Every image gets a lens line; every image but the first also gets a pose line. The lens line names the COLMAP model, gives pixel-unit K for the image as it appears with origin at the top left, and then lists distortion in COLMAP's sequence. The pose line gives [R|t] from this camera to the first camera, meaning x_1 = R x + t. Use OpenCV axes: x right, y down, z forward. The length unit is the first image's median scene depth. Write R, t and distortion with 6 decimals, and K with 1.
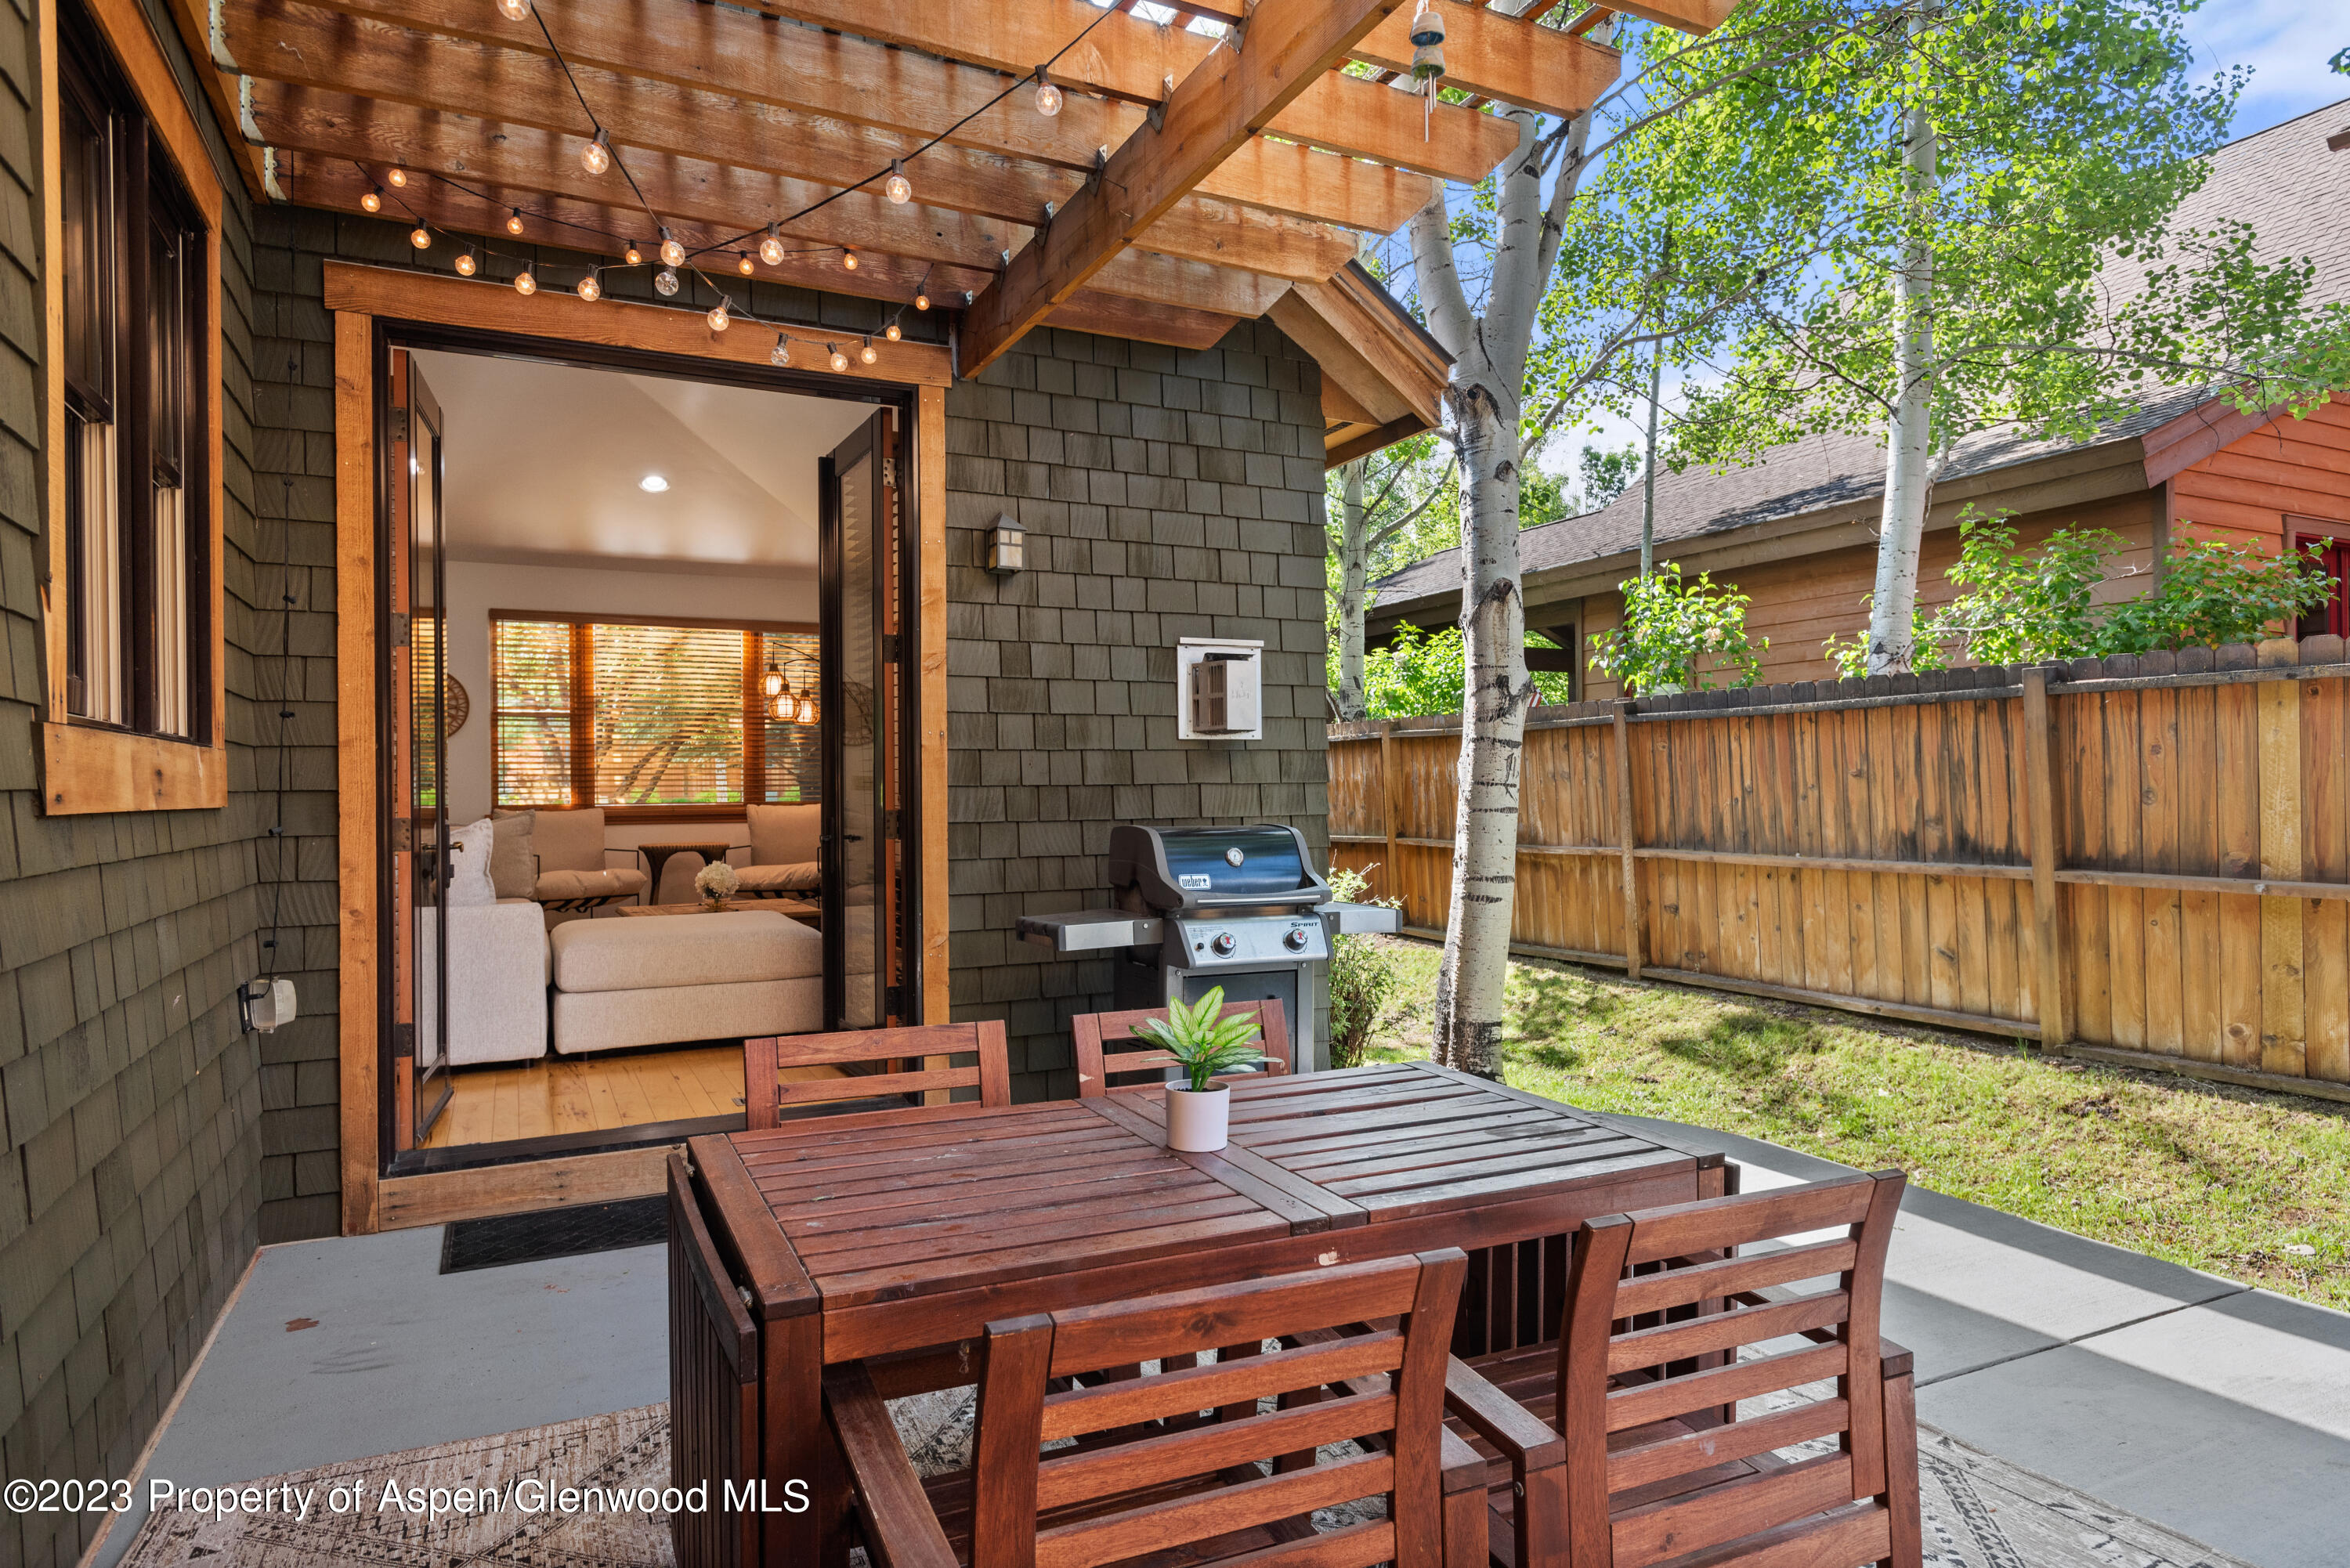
lens RADIAL K [[1365.4, 0, 1175.0], [0, 1365.4, 784.0], [0, 0, 1]] dist [0.016988, -0.000063]
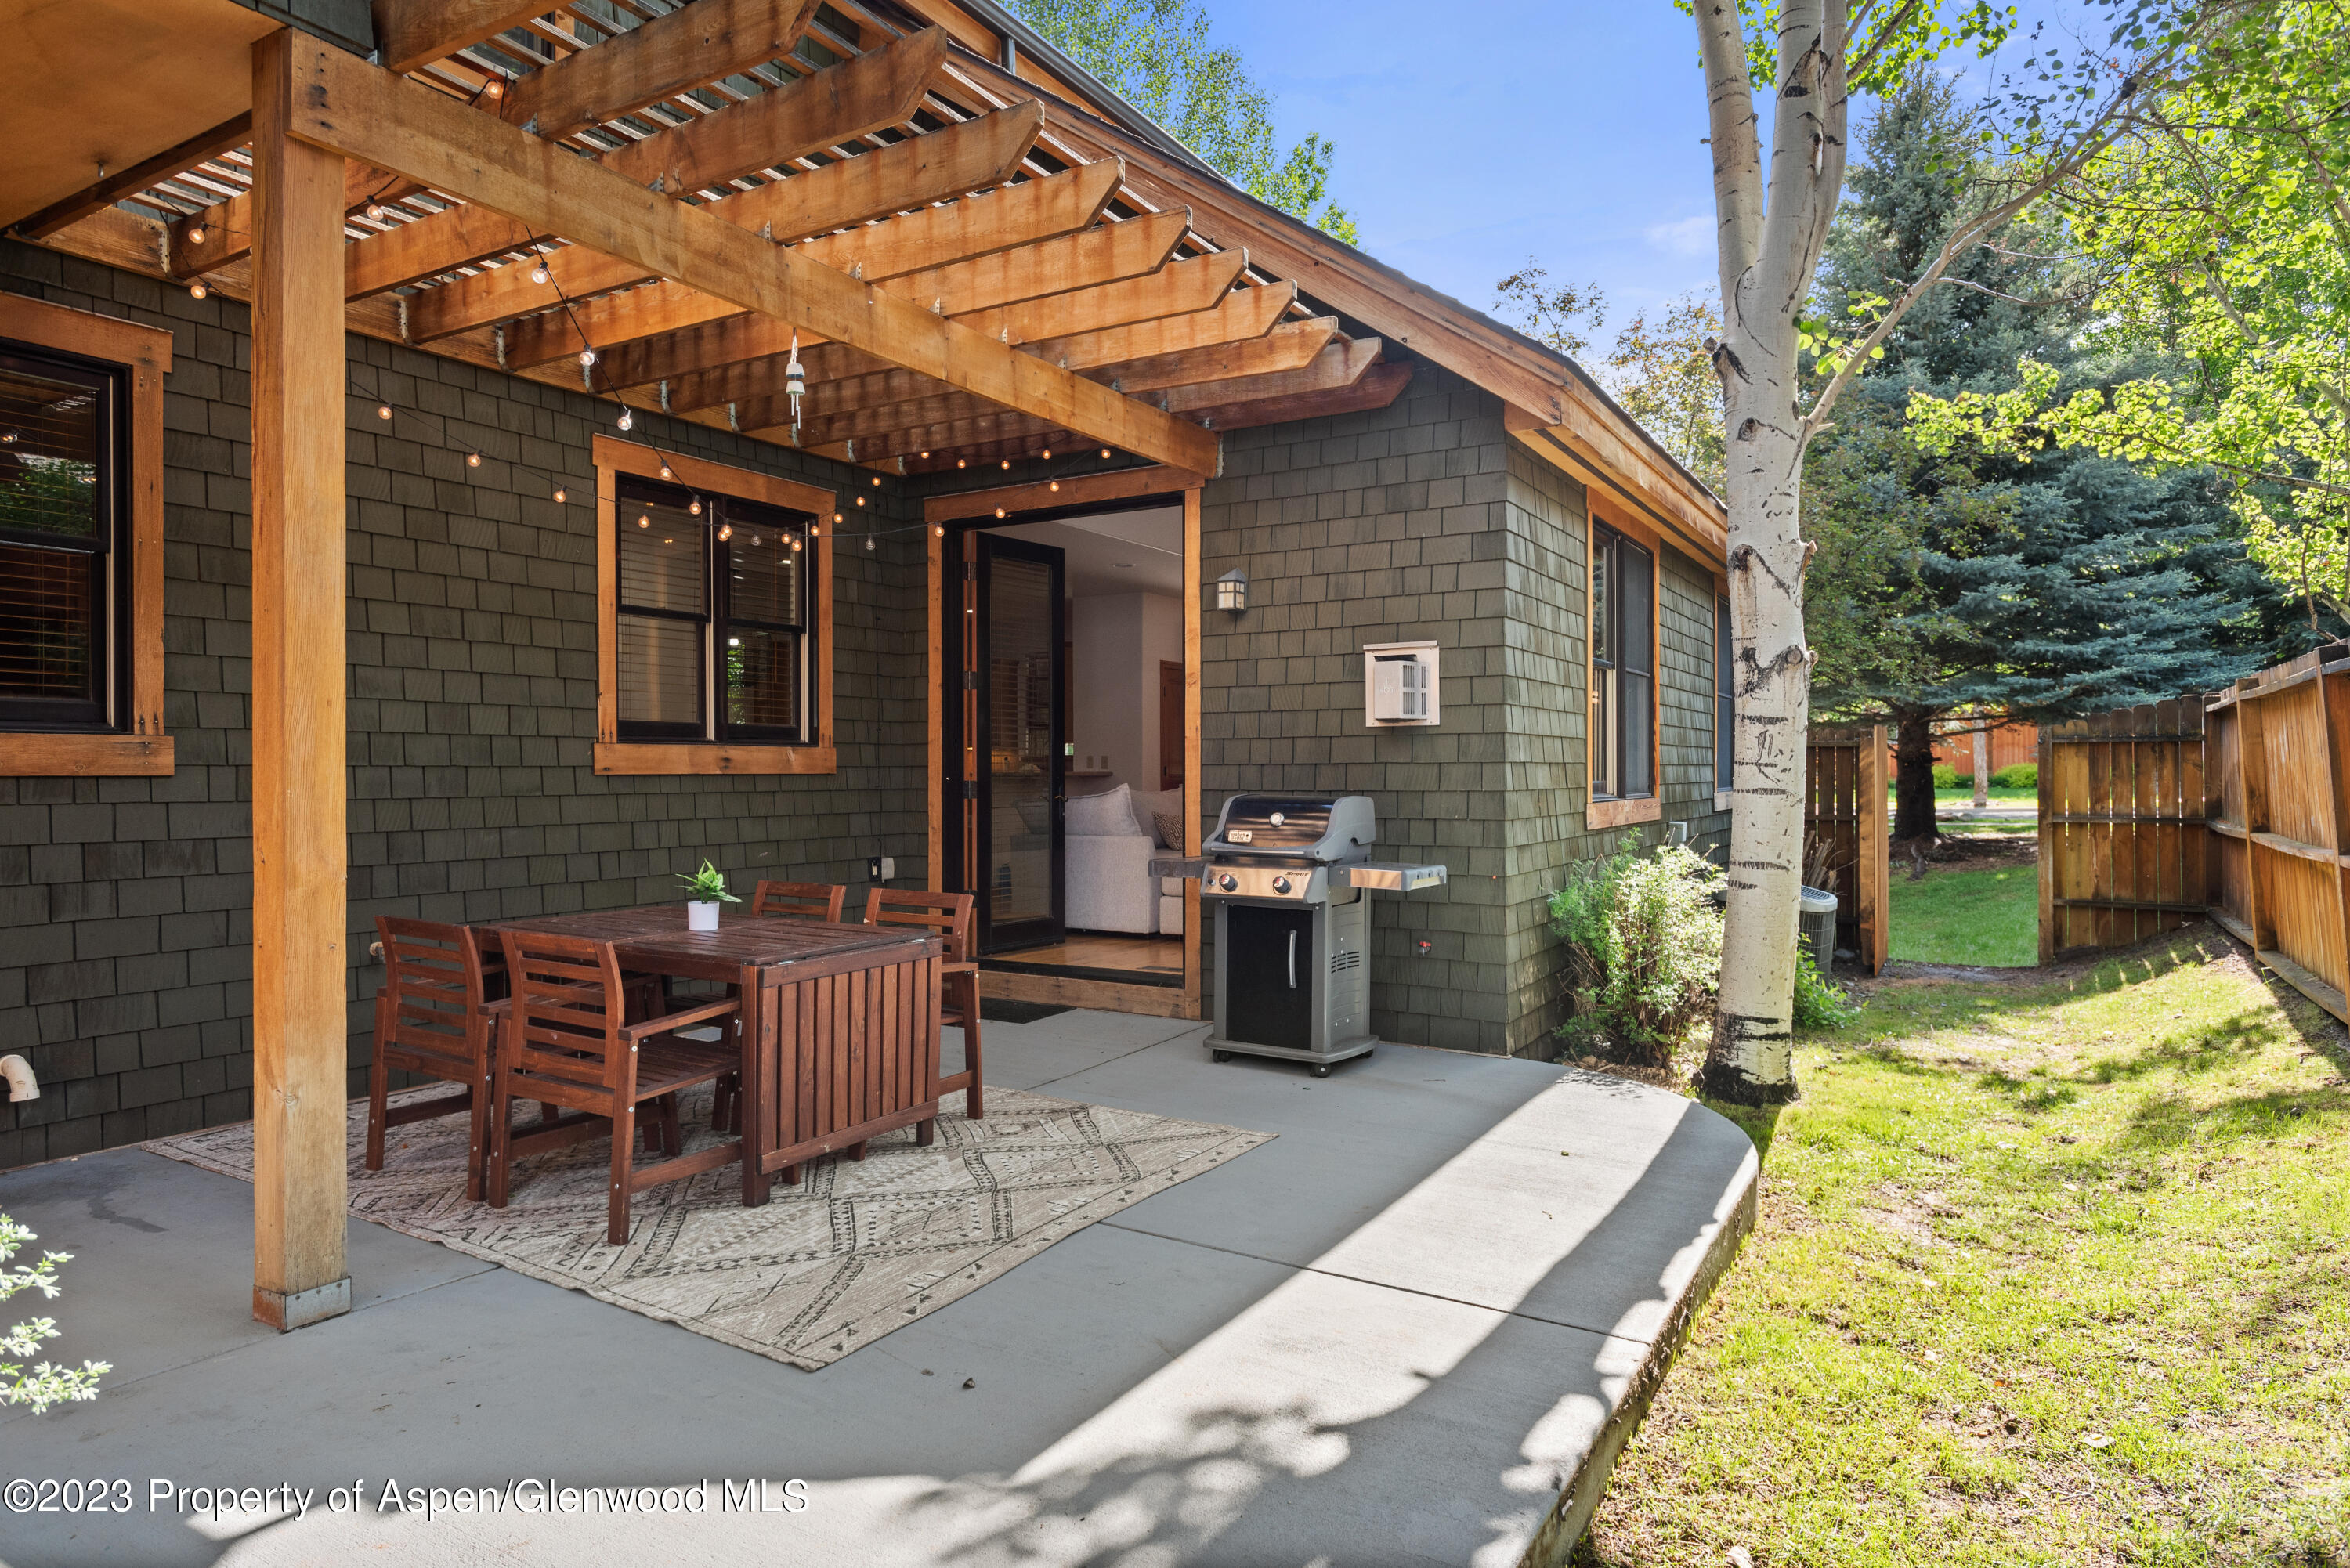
lens RADIAL K [[1311.4, 0, 1175.0], [0, 1311.4, 784.0], [0, 0, 1]] dist [0.002366, 0.000080]
pose [[0.533379, 0.016753, -0.845710, 0.932421], [-0.000030, 0.999804, 0.019786, -0.004521], [0.845876, -0.010528, 0.533275, 0.218928]]
